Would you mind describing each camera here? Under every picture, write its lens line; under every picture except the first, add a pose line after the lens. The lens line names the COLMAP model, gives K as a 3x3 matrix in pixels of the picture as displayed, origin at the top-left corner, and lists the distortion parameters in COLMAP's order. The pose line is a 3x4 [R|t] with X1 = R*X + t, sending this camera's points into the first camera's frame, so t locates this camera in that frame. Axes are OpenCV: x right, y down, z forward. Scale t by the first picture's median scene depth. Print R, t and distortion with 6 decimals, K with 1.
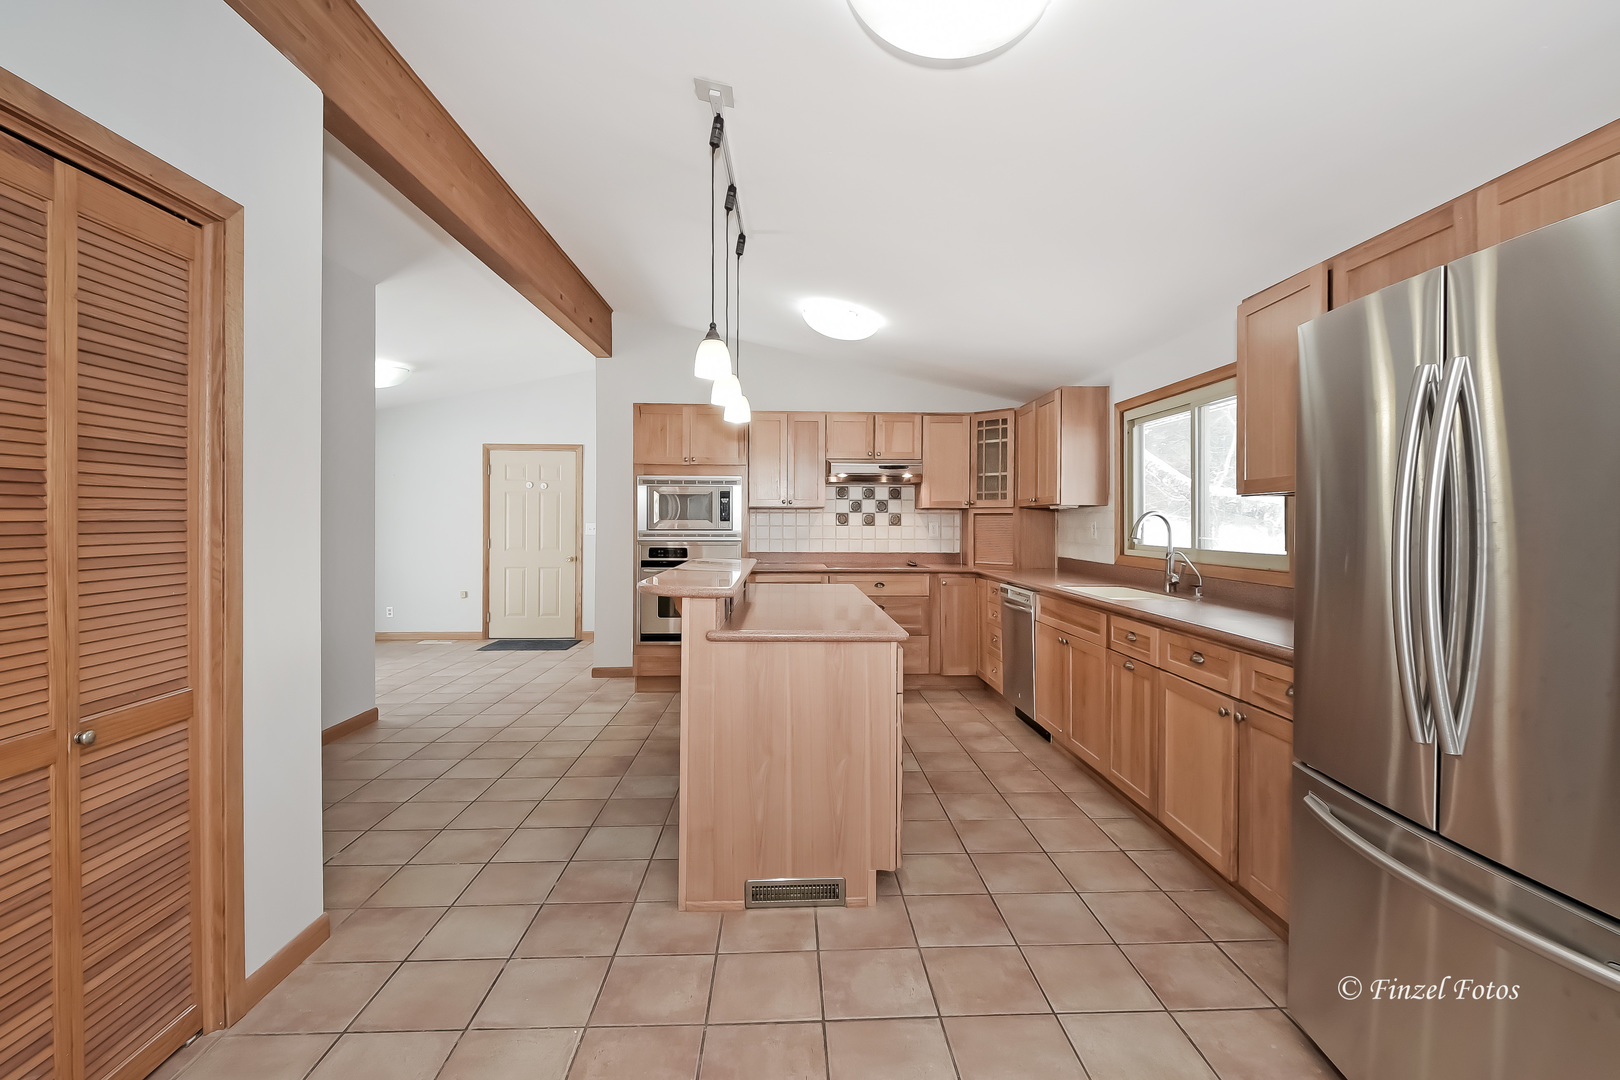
lens RADIAL K [[713.6, 0, 825.2], [0, 713.6, 521.4], [0, 0, 1]] dist [0.039278, -0.017561]
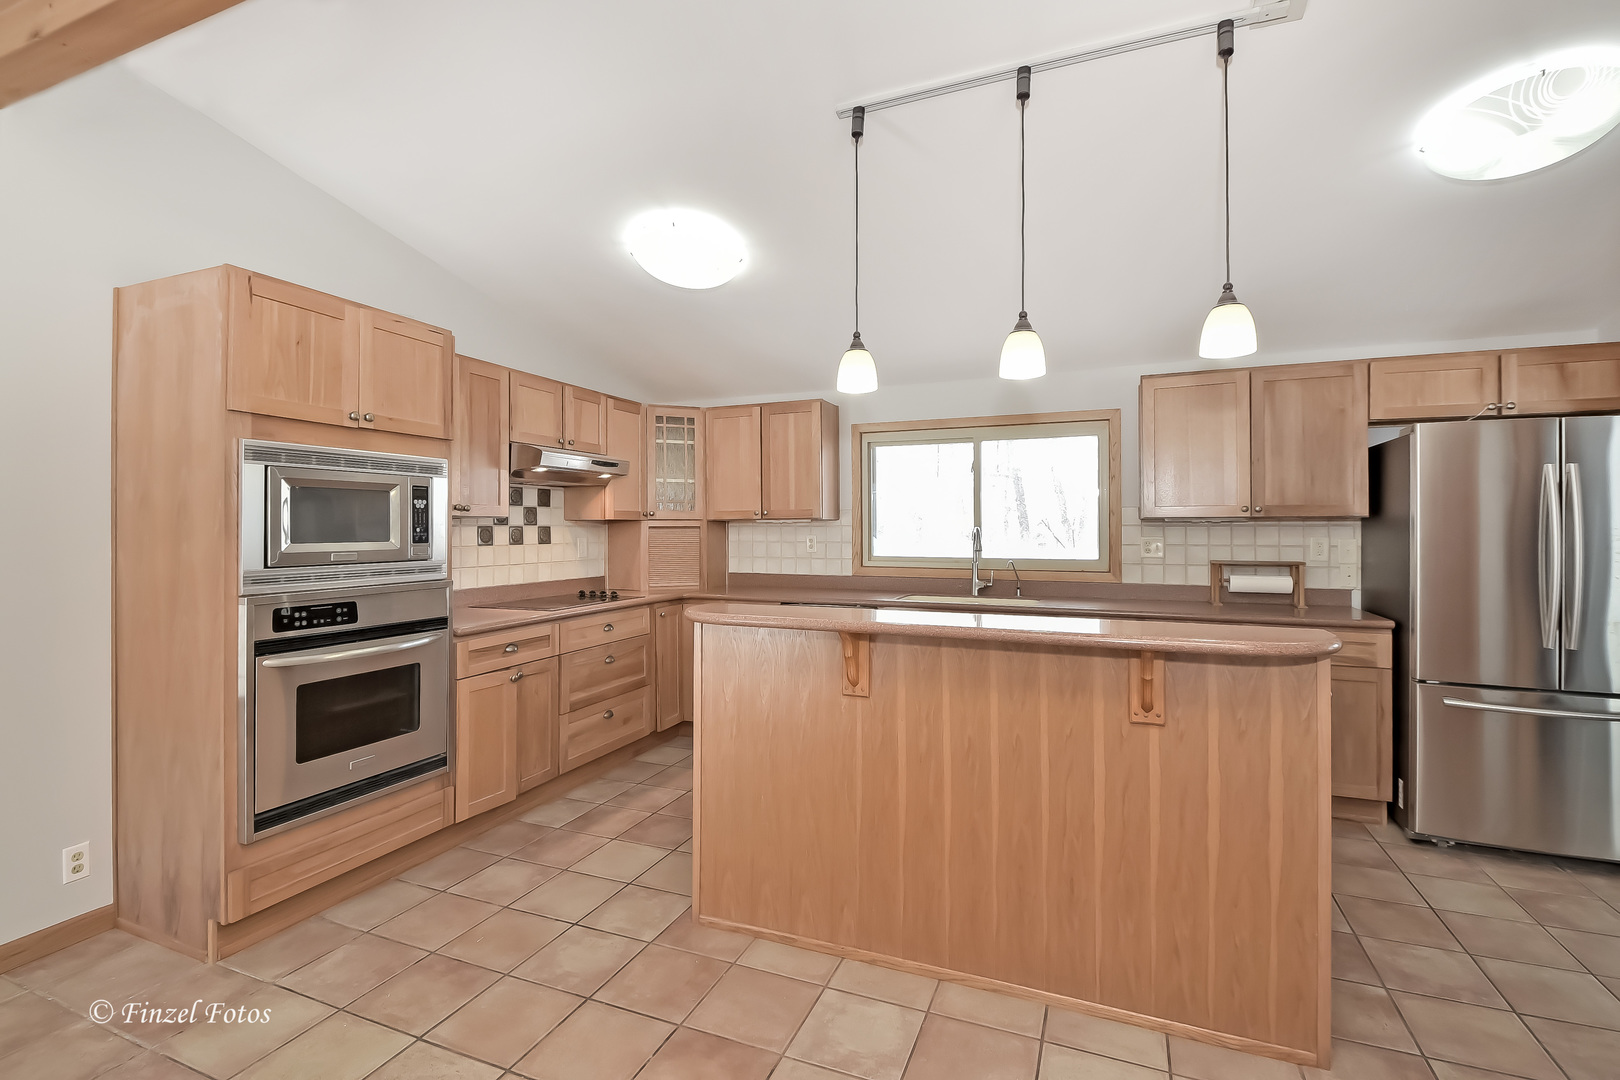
lens RADIAL K [[713.6, 0, 825.2], [0, 713.6, 521.4], [0, 0, 1]] dist [0.039278, -0.017561]
pose [[0.423809, 0.005397, 0.905735, -0.490018], [0.003582, 0.999964, -0.007634, -0.011076], [-0.905744, 0.006480, 0.423775, 0.508177]]
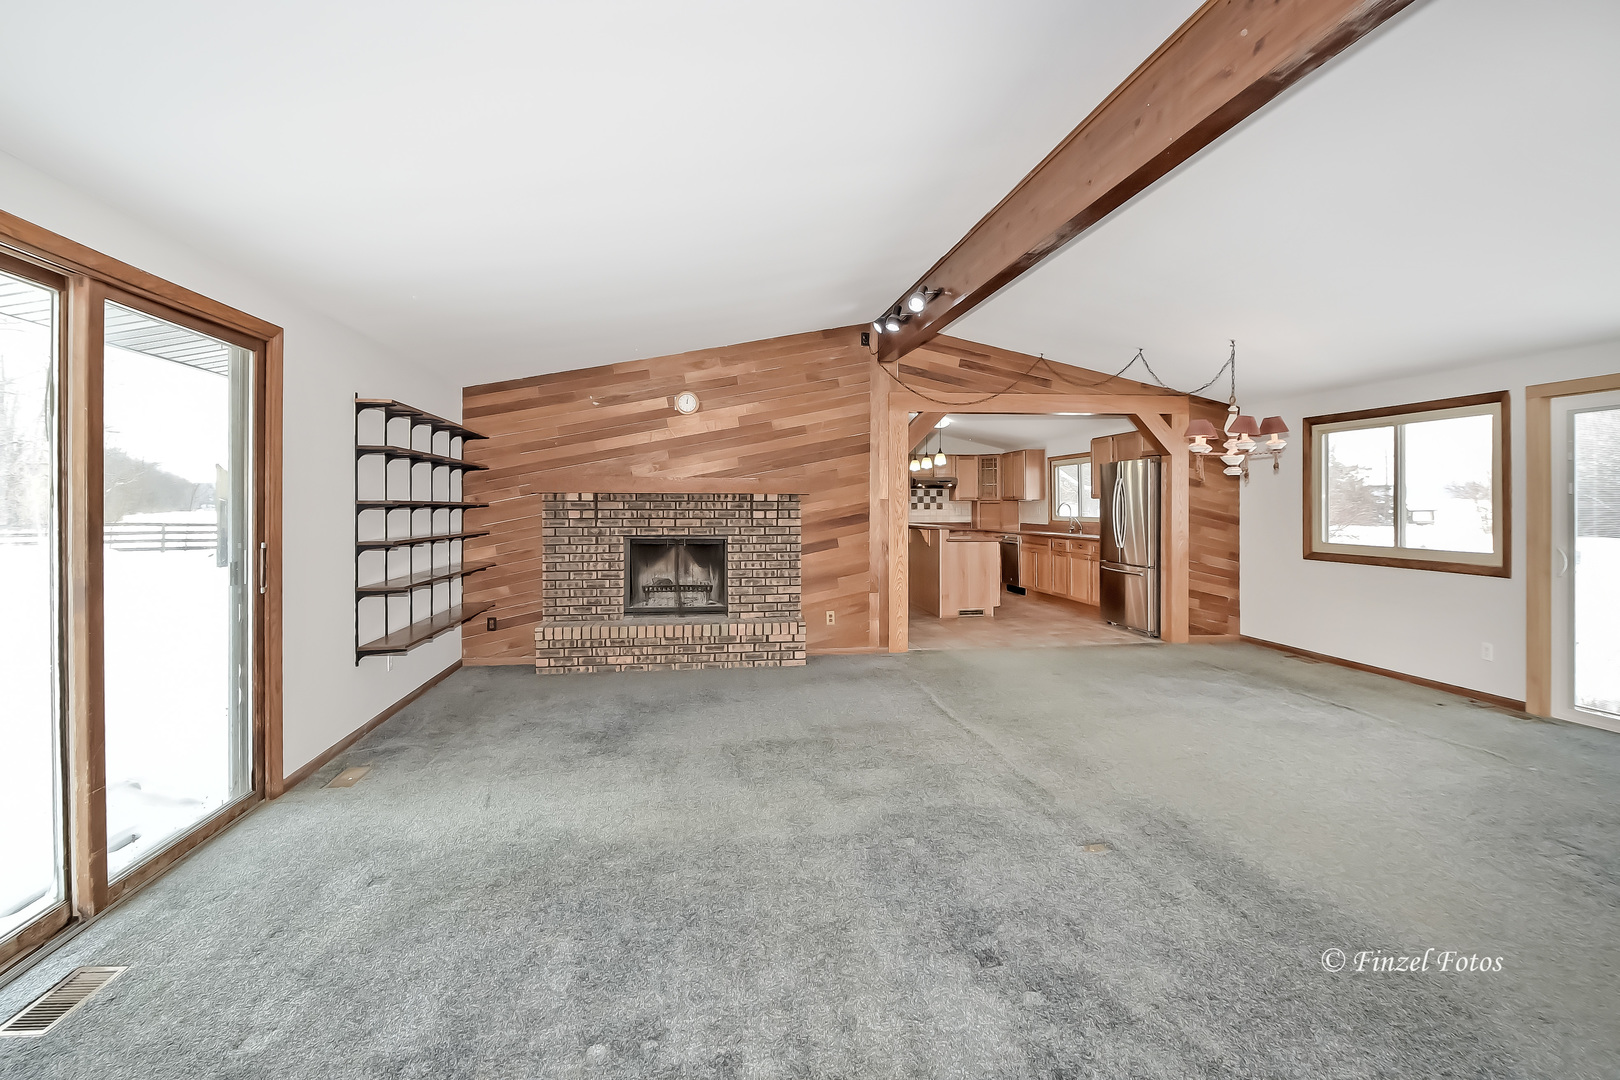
lens RADIAL K [[713.6, 0, 825.2], [0, 713.6, 521.4], [0, 0, 1]] dist [0.039278, -0.017561]
pose [[0.991643, -0.004528, 0.128931, -0.551734], [0.001983, 0.999801, 0.019861, 0.000009], [-0.128995, -0.019440, 0.991455, -1.098078]]
